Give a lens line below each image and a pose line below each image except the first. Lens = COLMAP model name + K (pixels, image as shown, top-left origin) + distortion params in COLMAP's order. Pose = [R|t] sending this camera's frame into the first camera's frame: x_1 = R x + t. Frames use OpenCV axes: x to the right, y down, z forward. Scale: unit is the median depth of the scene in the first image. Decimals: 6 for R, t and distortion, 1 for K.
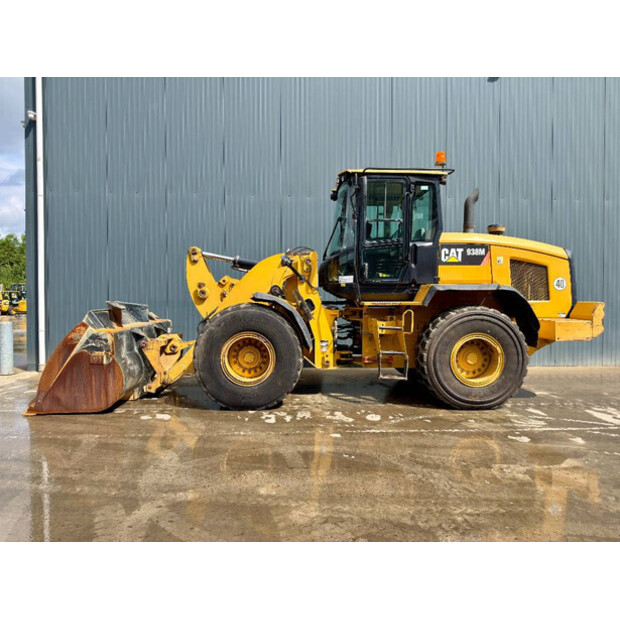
lens RADIAL K [[437.2, 0, 310.0], [0, 437.2, 310.0], [0, 0, 1]] dist [0.048371, -0.052391]
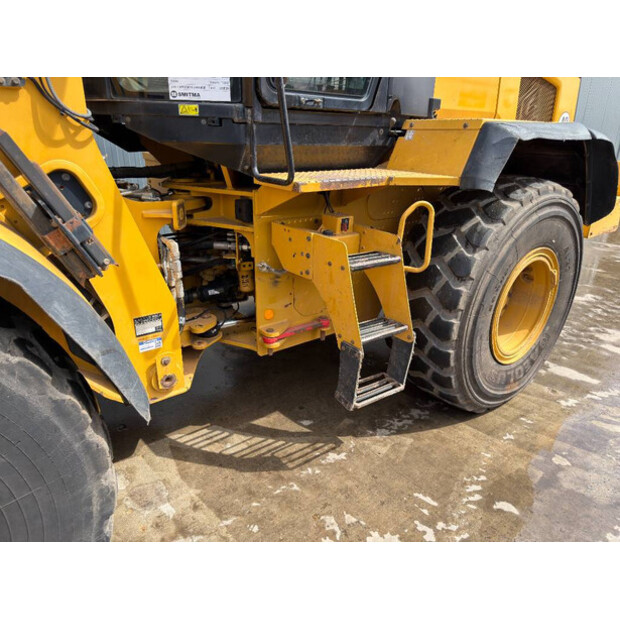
lens RADIAL K [[437.2, 0, 310.0], [0, 437.2, 310.0], [0, 0, 1]] dist [0.048371, -0.052391]
pose [[0.812702, -0.205017, 0.545421, -0.038890], [-0.000198, 0.935959, 0.352110, -0.037562], [-0.582680, -0.286268, 0.760615, 0.716845]]
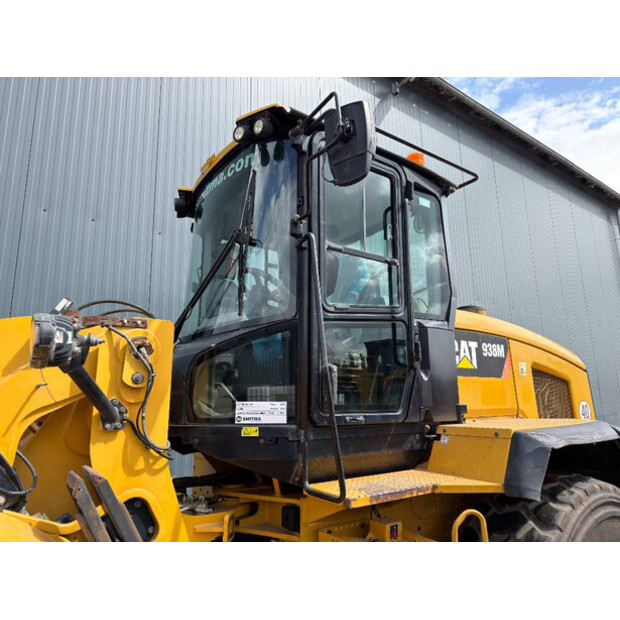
lens RADIAL K [[437.2, 0, 310.0], [0, 437.2, 310.0], [0, 0, 1]] dist [0.048371, -0.052391]
pose [[0.844519, 0.100414, 0.526027, -0.063562], [0.024998, 0.973801, -0.226024, -0.070435], [-0.534941, 0.204031, 0.819884, 0.705373]]
